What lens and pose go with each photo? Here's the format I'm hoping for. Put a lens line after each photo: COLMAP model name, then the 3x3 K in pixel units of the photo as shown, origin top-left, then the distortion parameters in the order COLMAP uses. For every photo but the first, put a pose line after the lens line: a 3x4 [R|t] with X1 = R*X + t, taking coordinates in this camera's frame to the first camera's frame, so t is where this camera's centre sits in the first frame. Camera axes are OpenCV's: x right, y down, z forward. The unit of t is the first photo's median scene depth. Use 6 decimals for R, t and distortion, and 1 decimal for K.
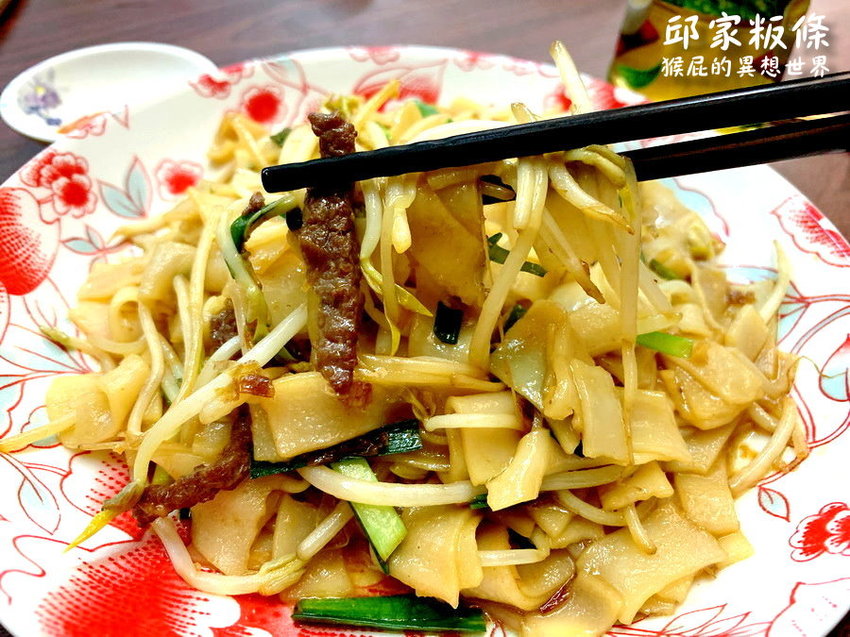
lens RADIAL K [[688.6, 0, 425.0], [0, 688.6, 318.5], [0, 0, 1]] dist [-0.035738, -0.003675]
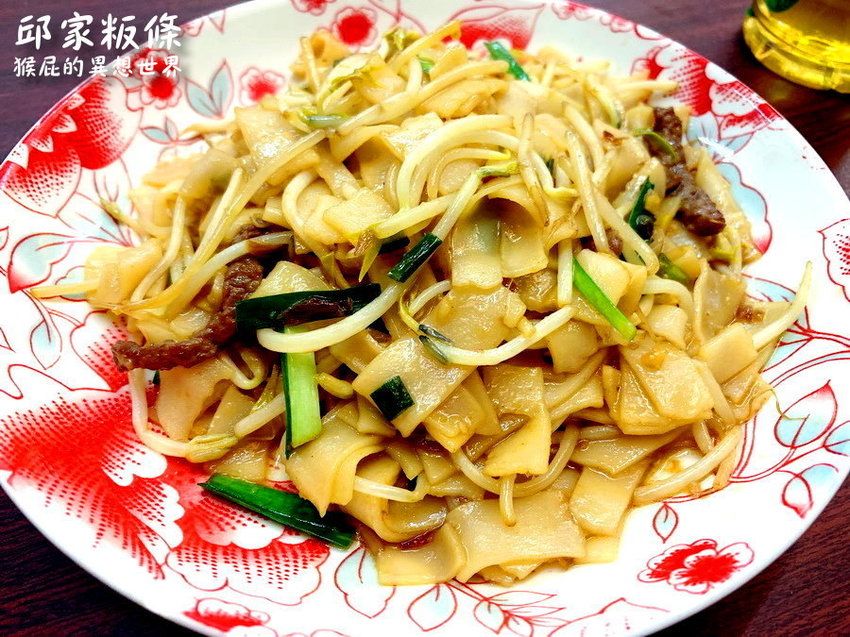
lens RADIAL K [[688.6, 0, 425.0], [0, 688.6, 318.5], [0, 0, 1]] dist [-0.035738, -0.003675]
pose [[0.946550, 0.235679, -0.220222, 0.267979], [-0.207505, 0.967629, 0.143654, -0.072176], [0.246949, -0.090279, 0.964814, -0.023023]]
